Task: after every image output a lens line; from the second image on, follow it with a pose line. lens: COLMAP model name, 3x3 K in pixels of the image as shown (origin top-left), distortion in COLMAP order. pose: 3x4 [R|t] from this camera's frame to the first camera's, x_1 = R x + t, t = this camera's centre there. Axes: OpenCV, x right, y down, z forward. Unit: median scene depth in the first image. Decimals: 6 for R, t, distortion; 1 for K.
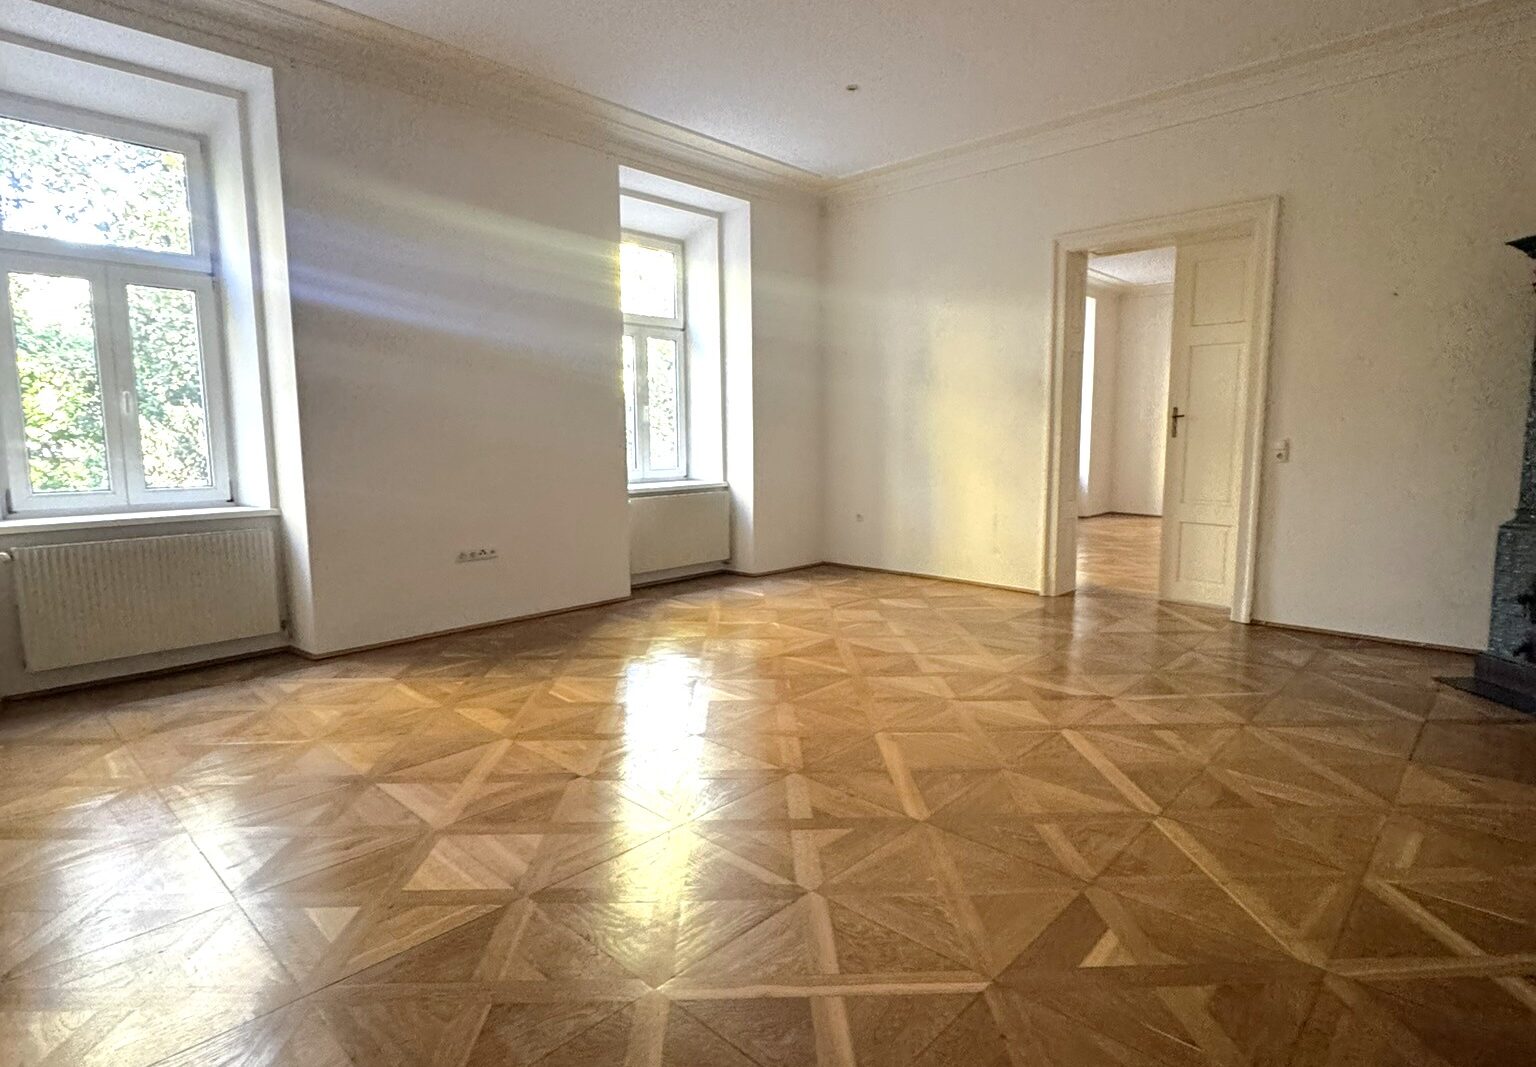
lens RADIAL K [[816.2, 0, 773.7], [0, 816.2, 538.5], [0, 0, 1]] dist [-0.002640, 0.001195]
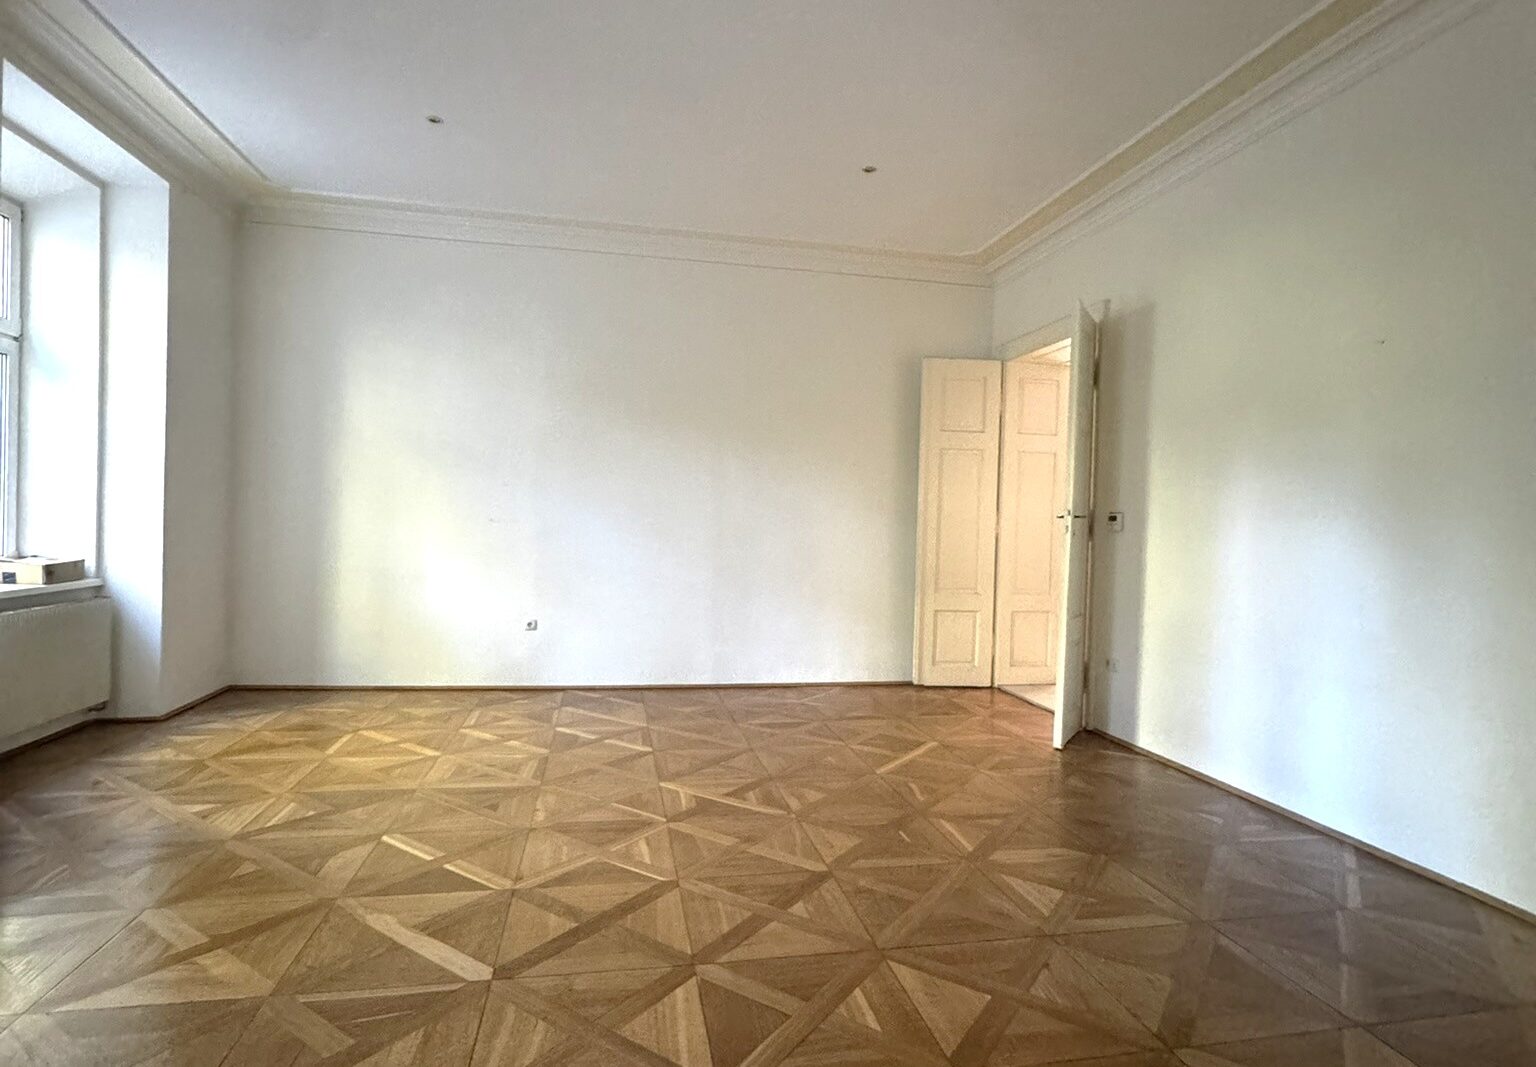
lens RADIAL K [[816.2, 0, 770.5], [0, 816.2, 537.3], [0, 0, 1]] dist [-0.002640, 0.001195]
pose [[0.581296, 0.006253, 0.813668, -0.344685], [0.073813, 0.995442, -0.060383, -0.033285], [-0.810337, 0.095160, 0.578185, 0.234513]]
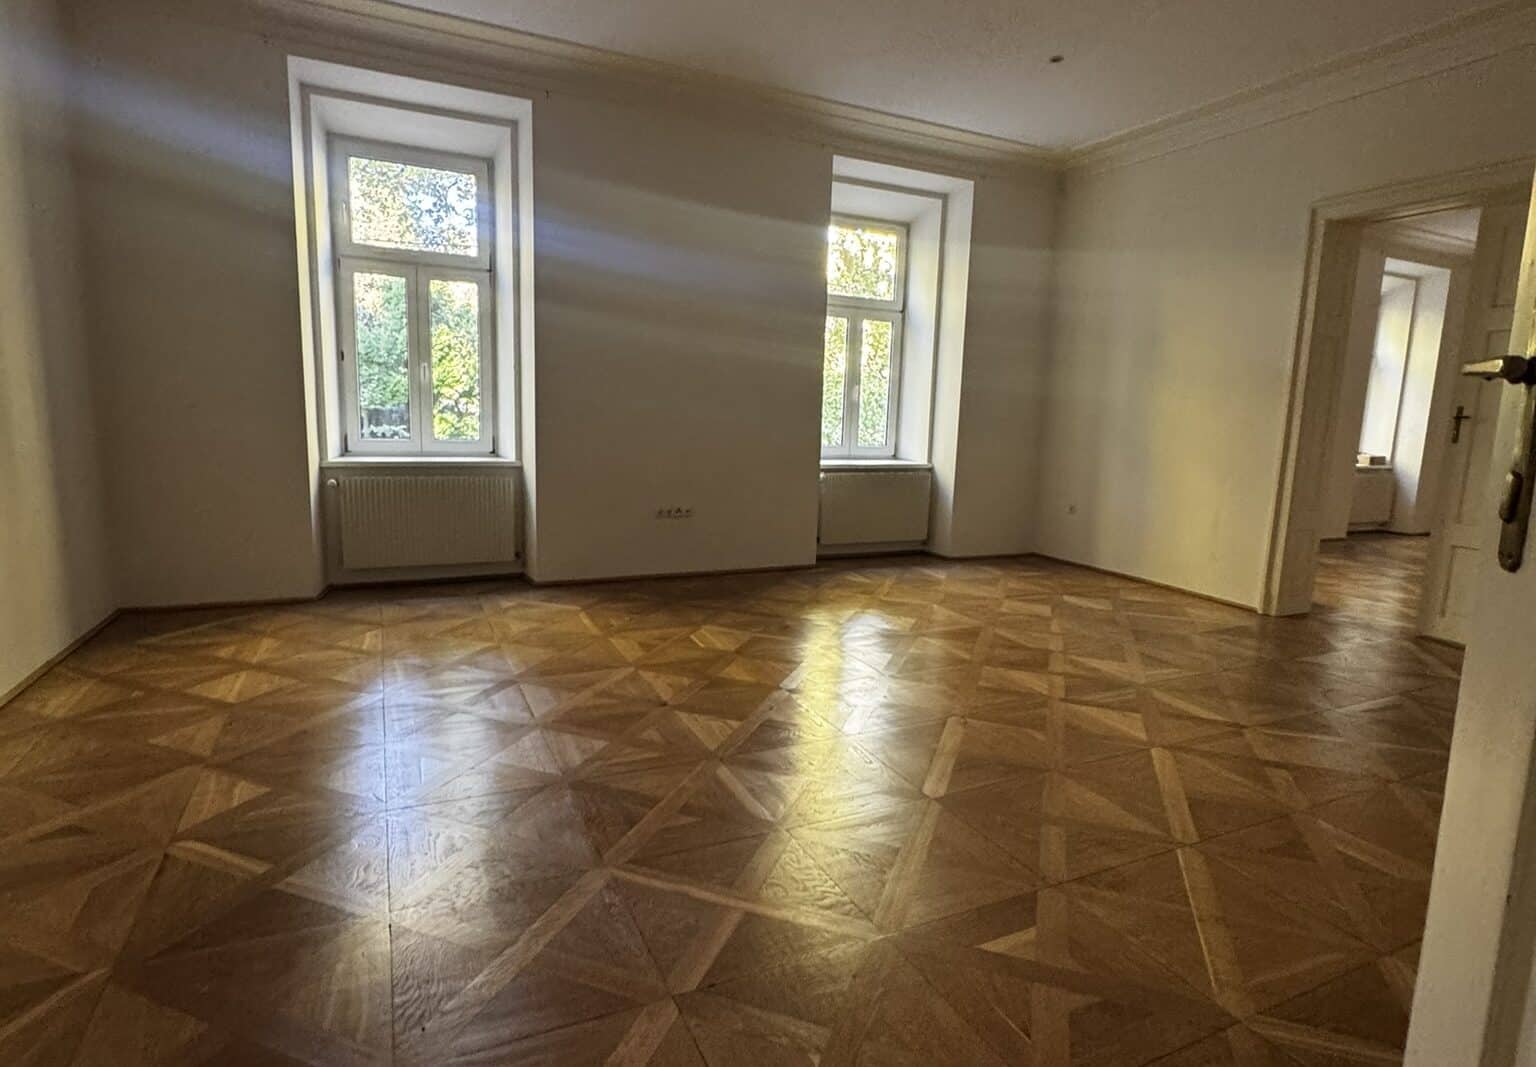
lens RADIAL K [[816.2, 0, 770.8], [0, 816.2, 539.7], [0, 0, 1]] dist [-0.002640, 0.001195]
pose [[0.930850, 0.095649, -0.352660, 0.151605], [-0.085677, 0.995359, 0.043816, -0.003499], [0.355215, -0.010571, 0.934725, -0.016622]]
